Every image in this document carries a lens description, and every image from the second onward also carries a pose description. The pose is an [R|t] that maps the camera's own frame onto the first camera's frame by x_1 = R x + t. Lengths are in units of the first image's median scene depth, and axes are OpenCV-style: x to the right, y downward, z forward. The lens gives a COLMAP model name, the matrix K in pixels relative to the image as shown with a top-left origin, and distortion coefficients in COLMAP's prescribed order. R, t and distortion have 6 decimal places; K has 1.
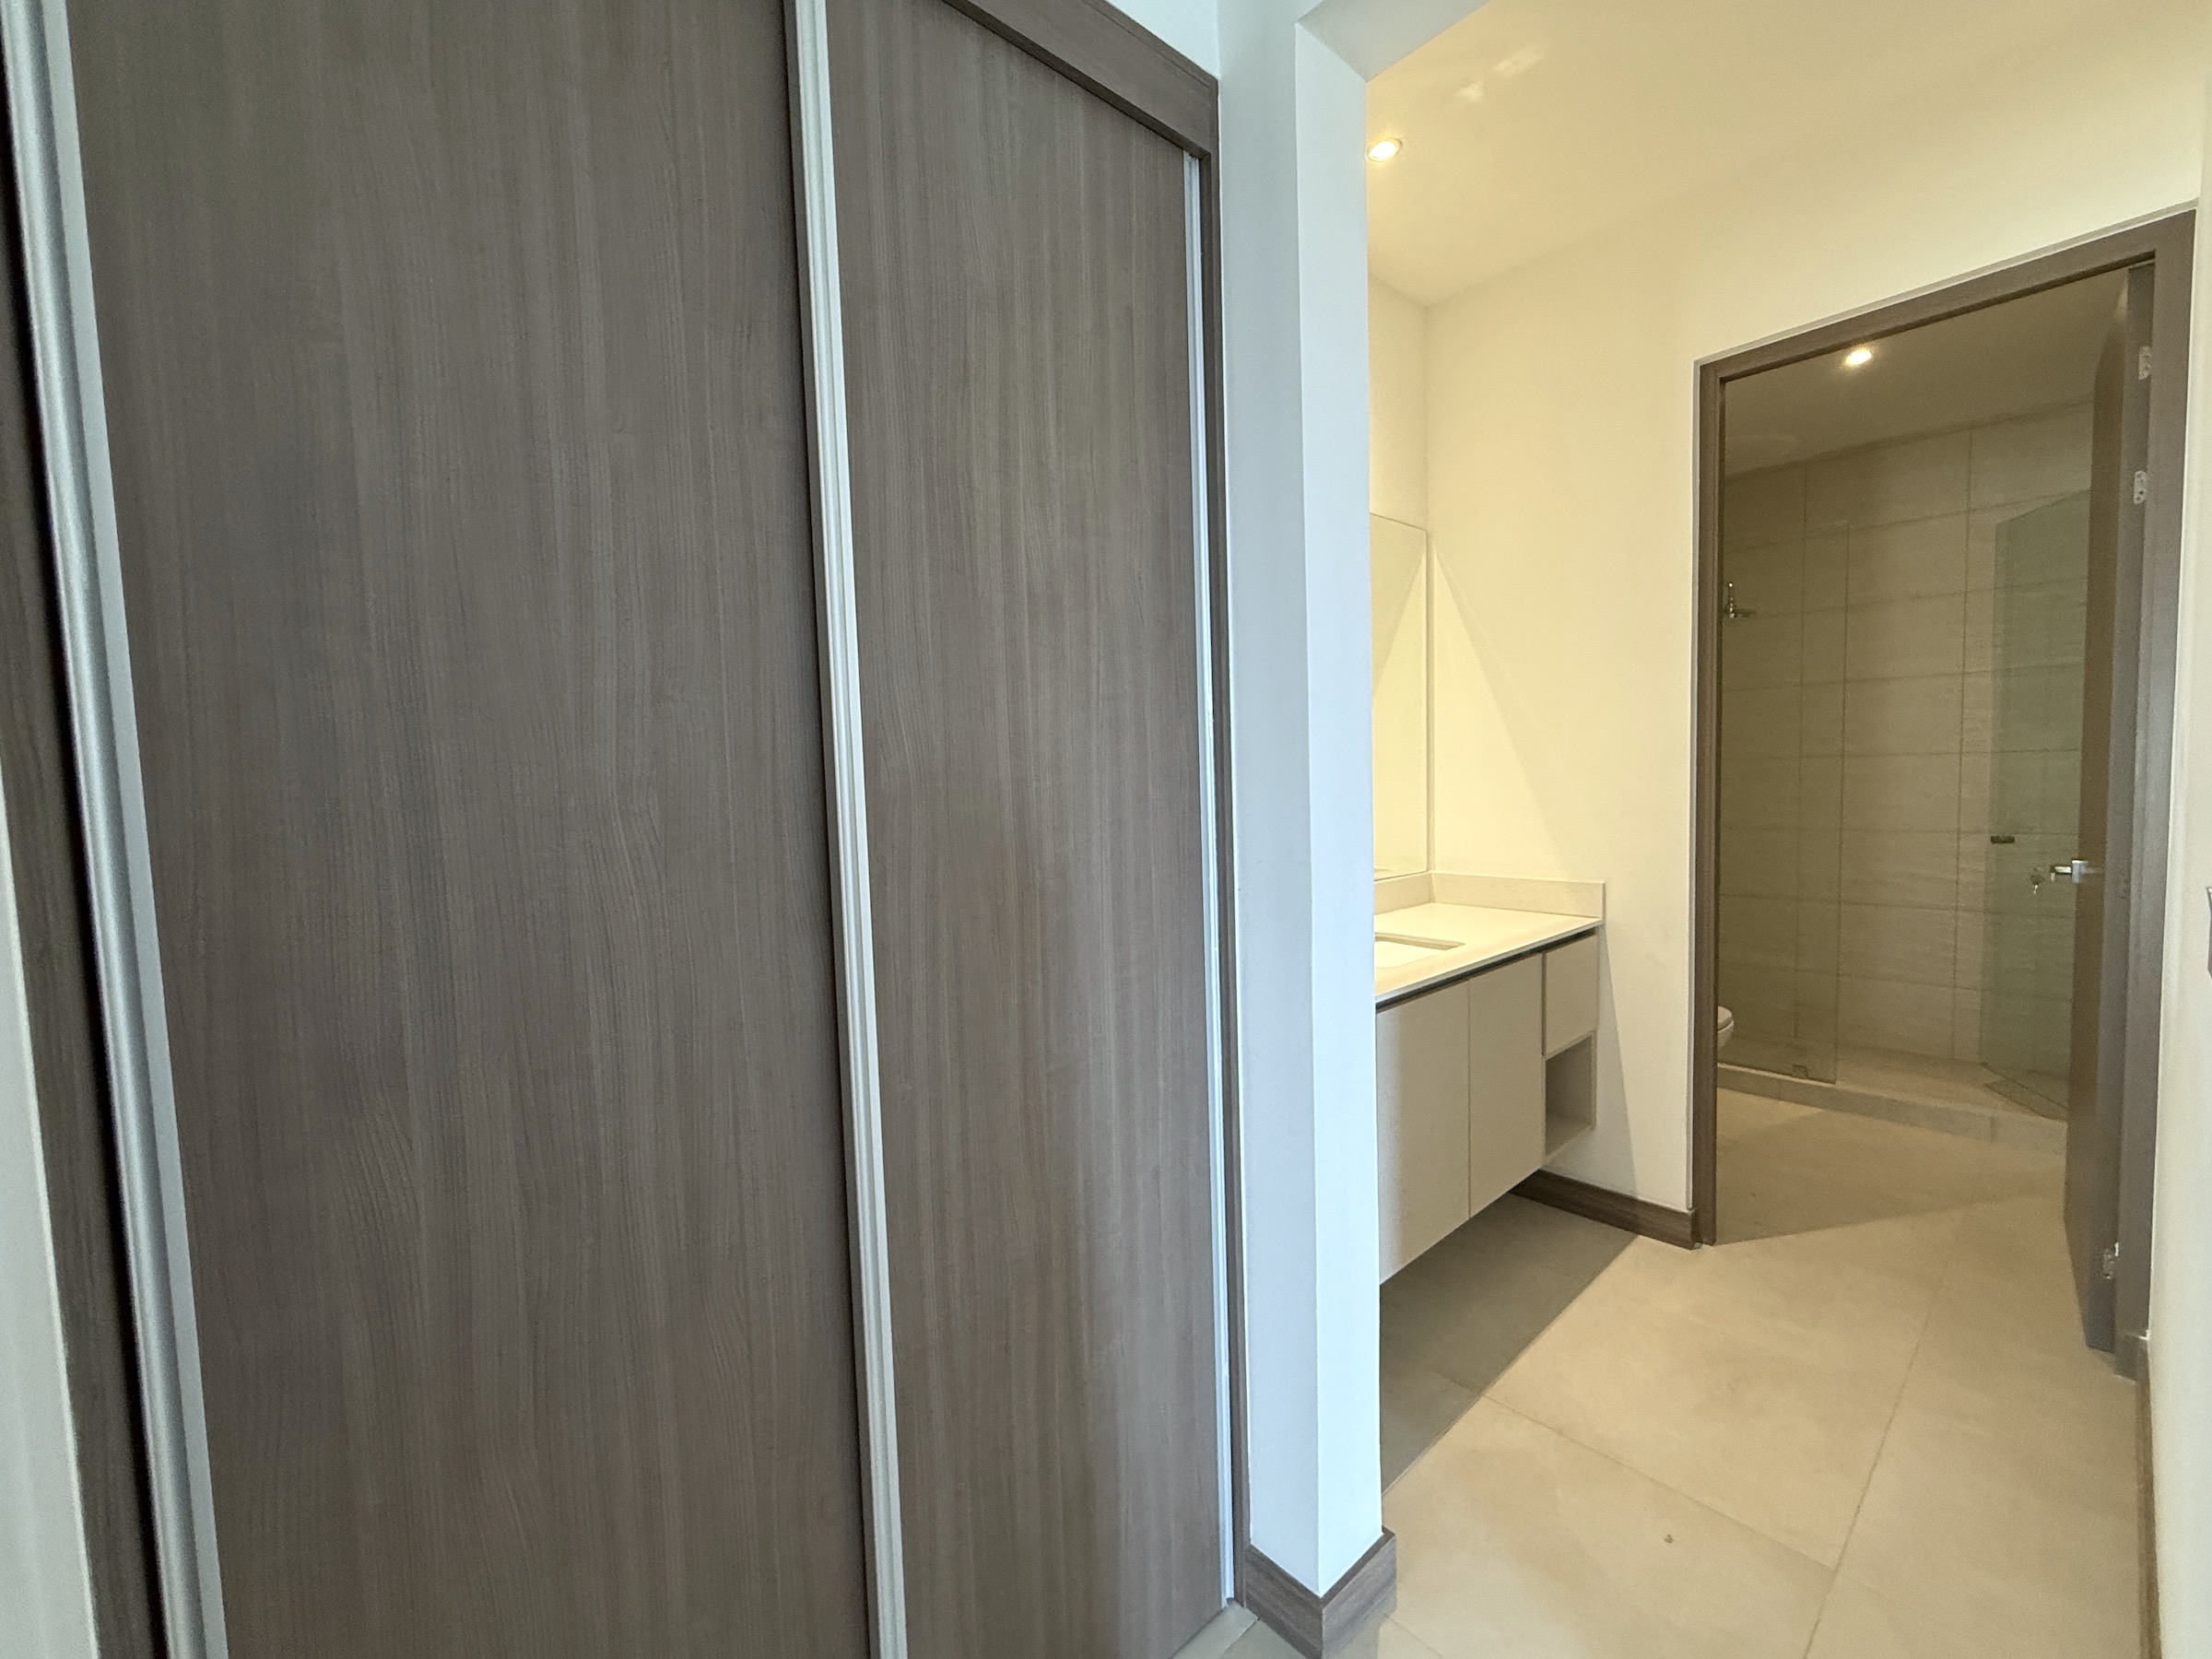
lens RADIAL K [[904.0, 0, 1106.0], [0, 904.0, 829.5], [0, 0, 1]] dist [-0.011441, -0.000037]
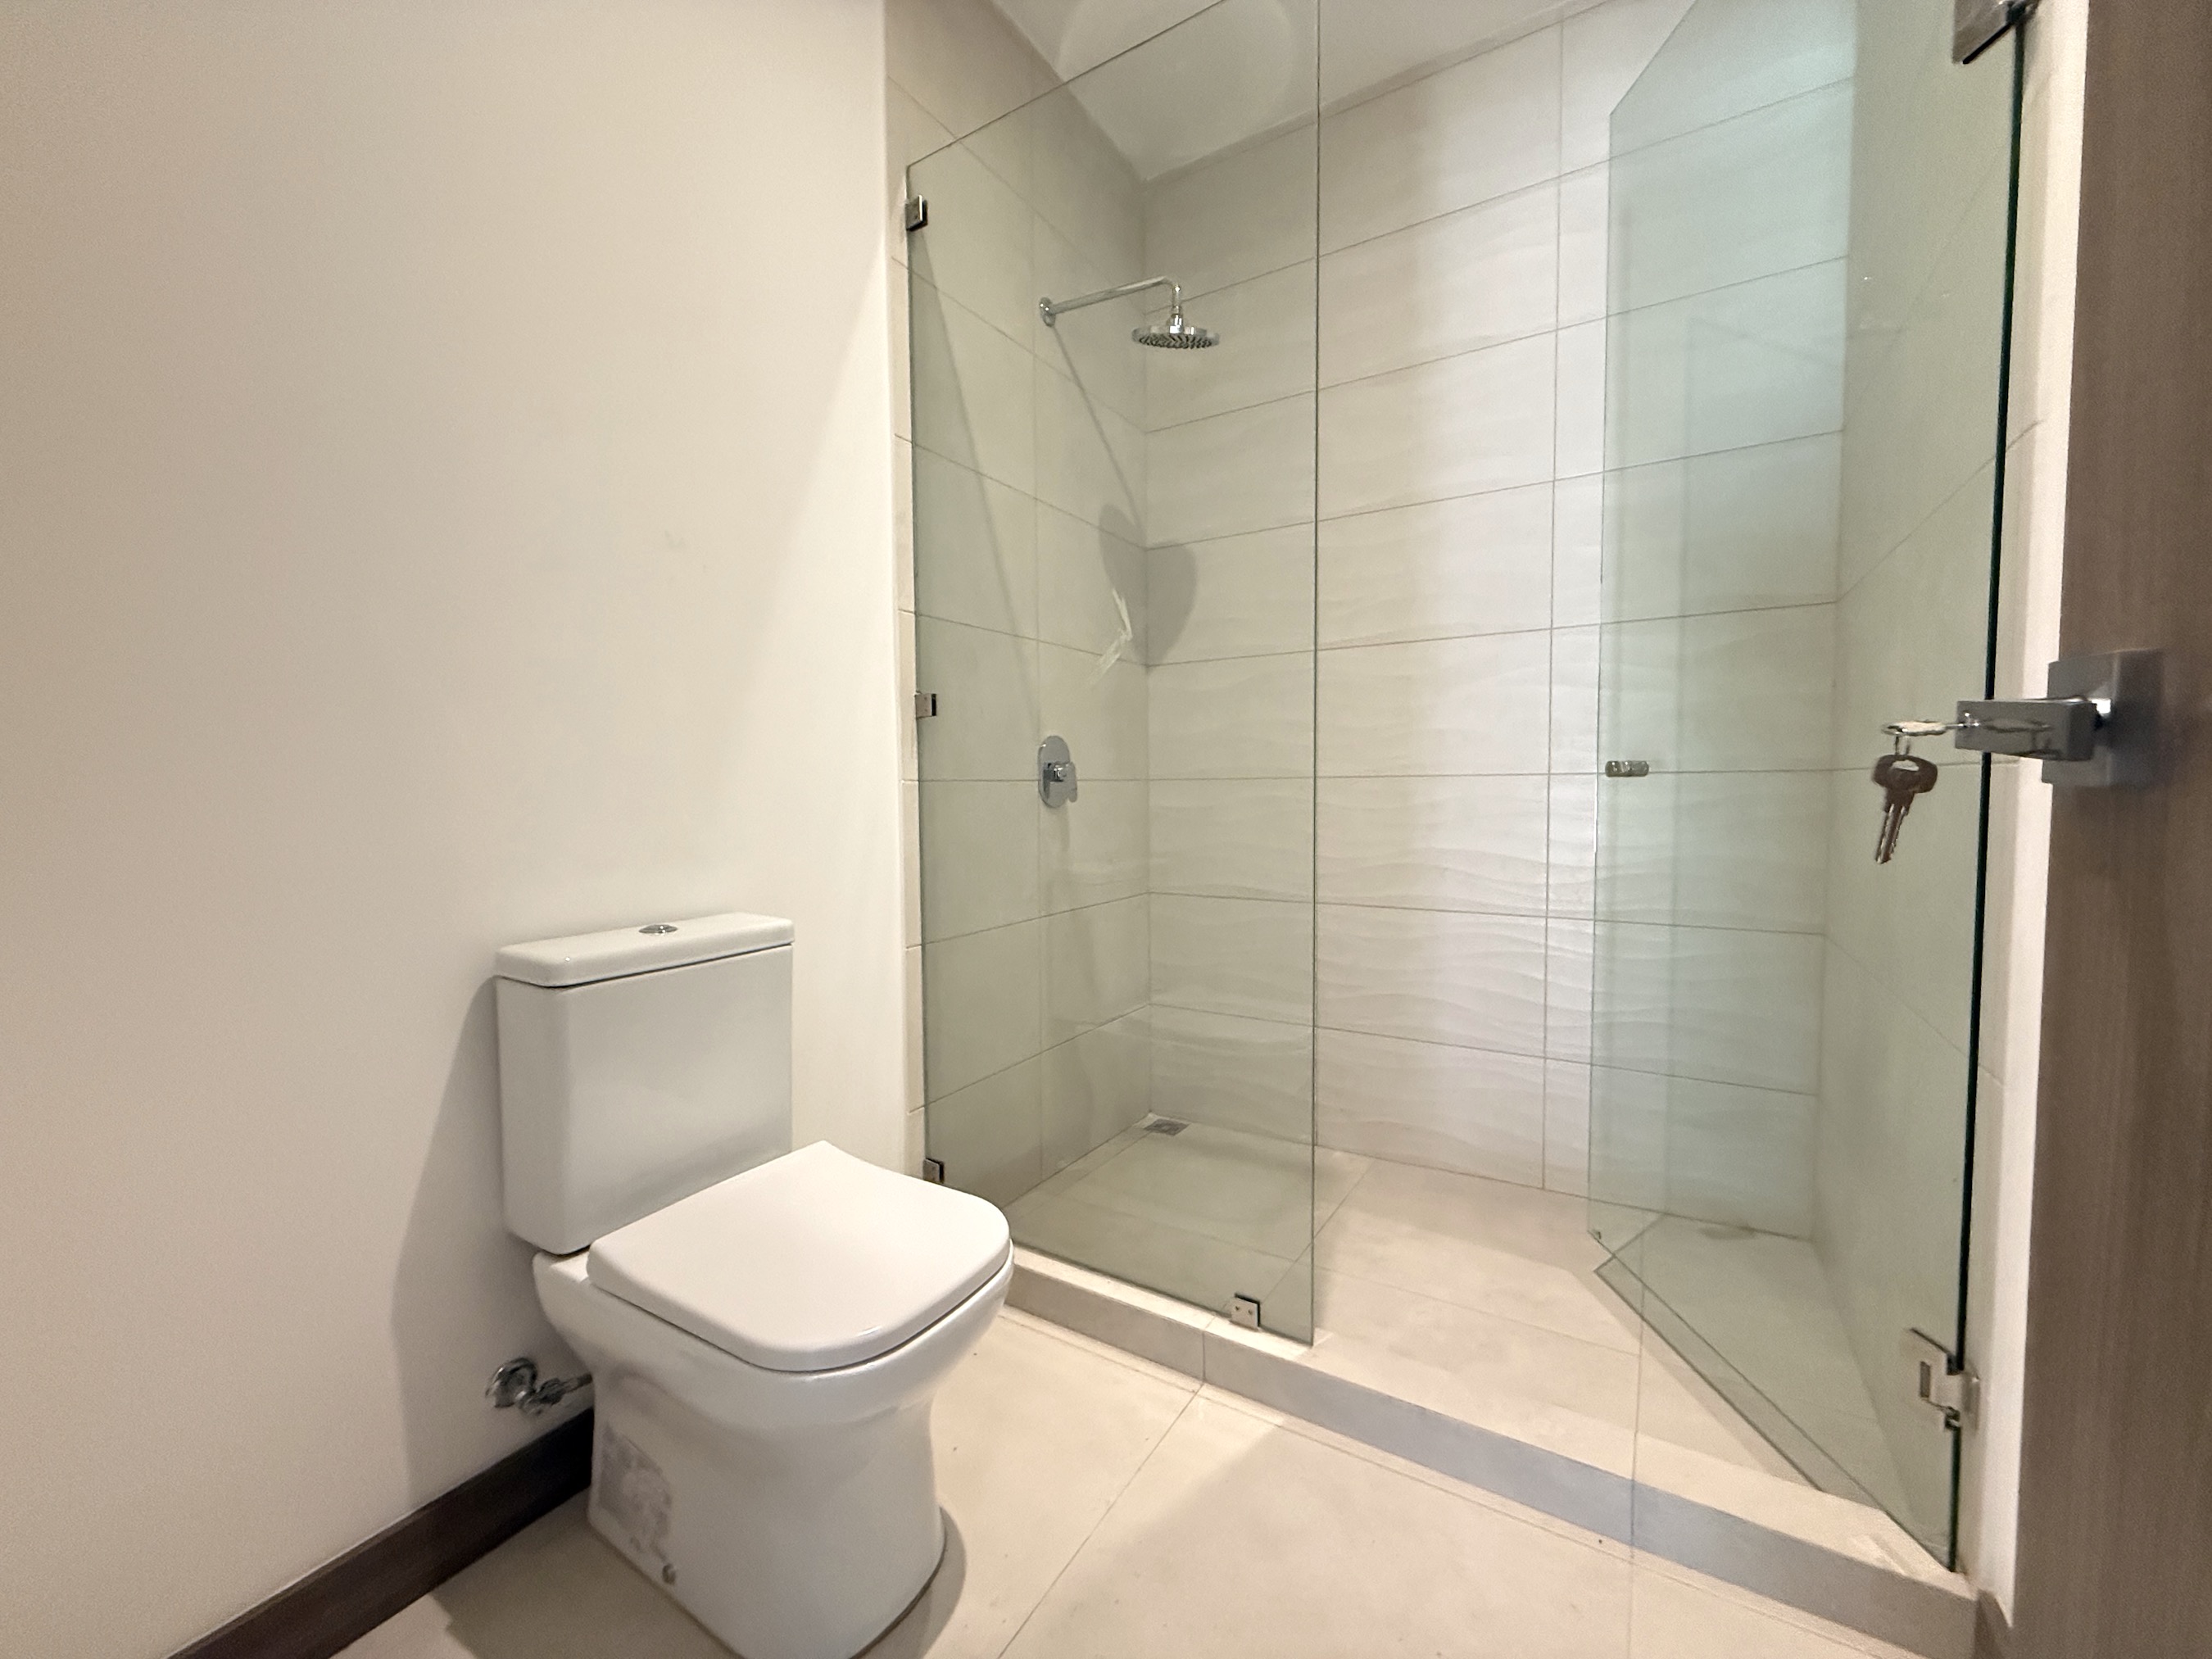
lens RADIAL K [[883.1, 0, 1106.0], [0, 883.1, 829.5], [0, 0, 1]] dist [0.000054, -0.000081]
pose [[0.954479, 0.010389, 0.298097, 0.727262], [-0.003881, 0.999741, -0.022415, 0.068136], [-0.298252, 0.020238, 0.954272, 0.771519]]
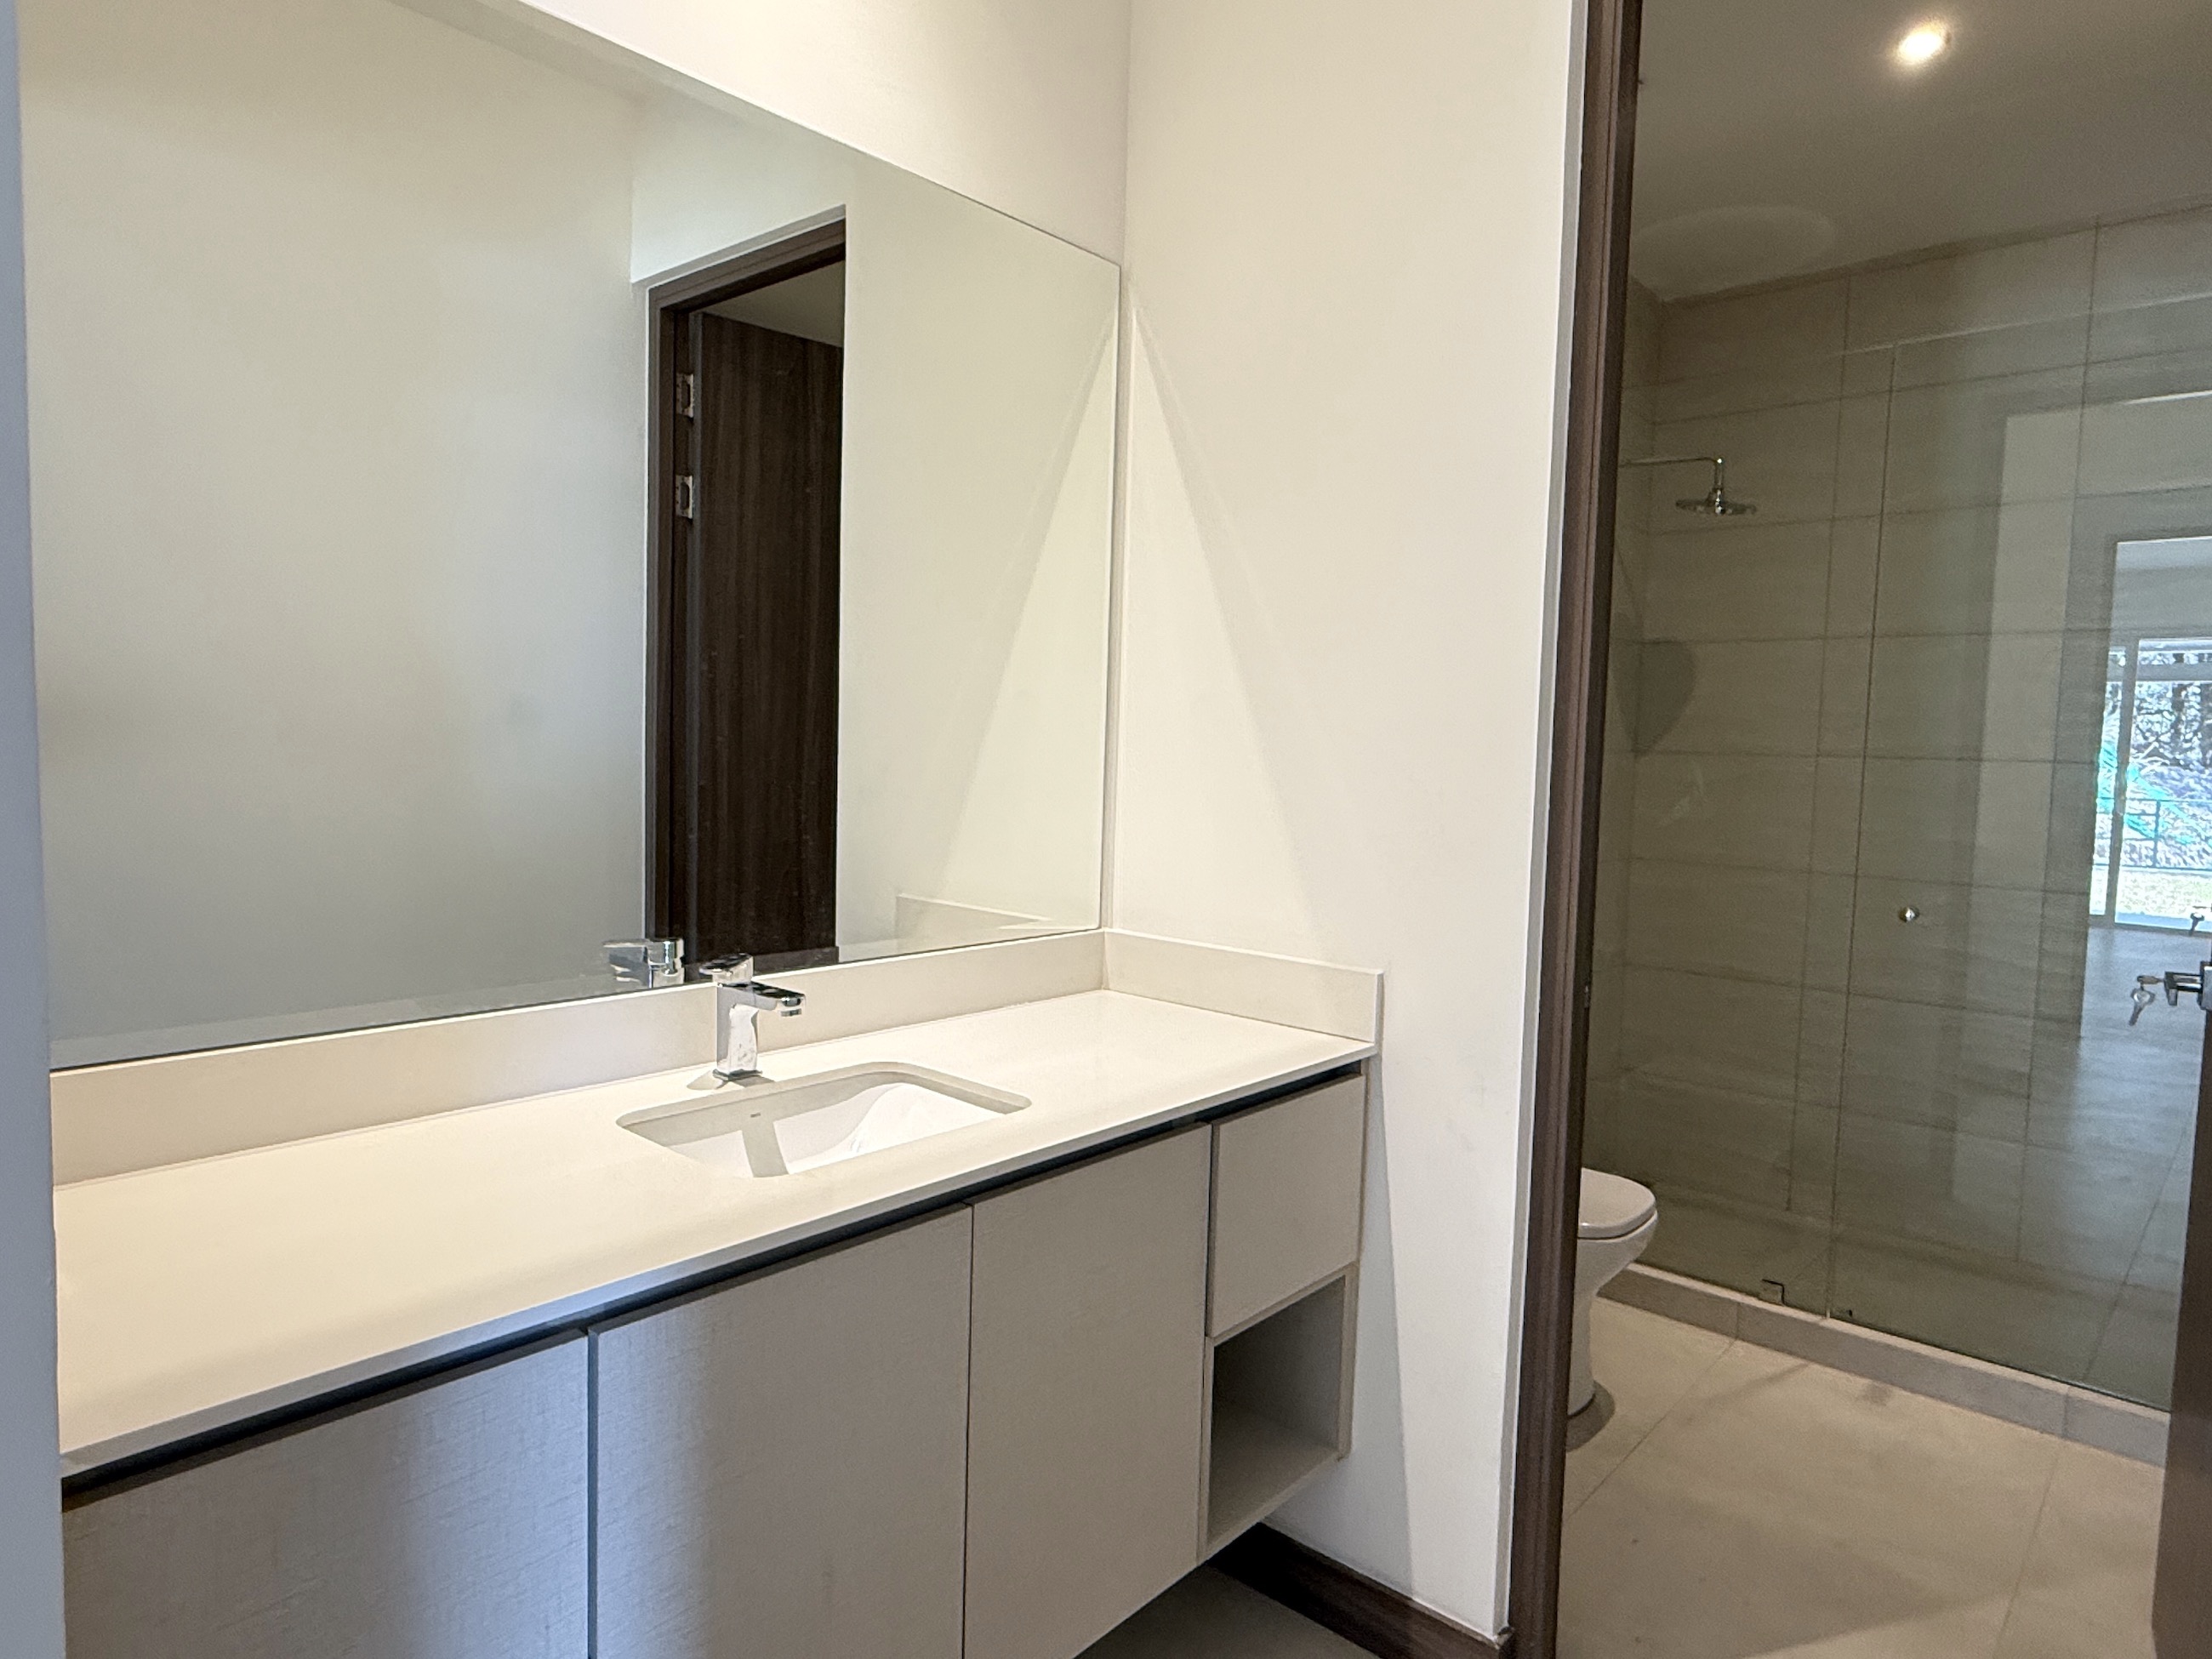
lens RADIAL K [[1300.0, 0, 1106.0], [0, 1300.0, 829.5], [0, 0, 1]] dist [0.038768, -0.051707]
pose [[0.990554, 0.050164, 0.127620, 0.270210], [-0.051341, 0.998663, 0.005954, -0.016717], [-0.127151, -0.012450, 0.991805, 0.262191]]
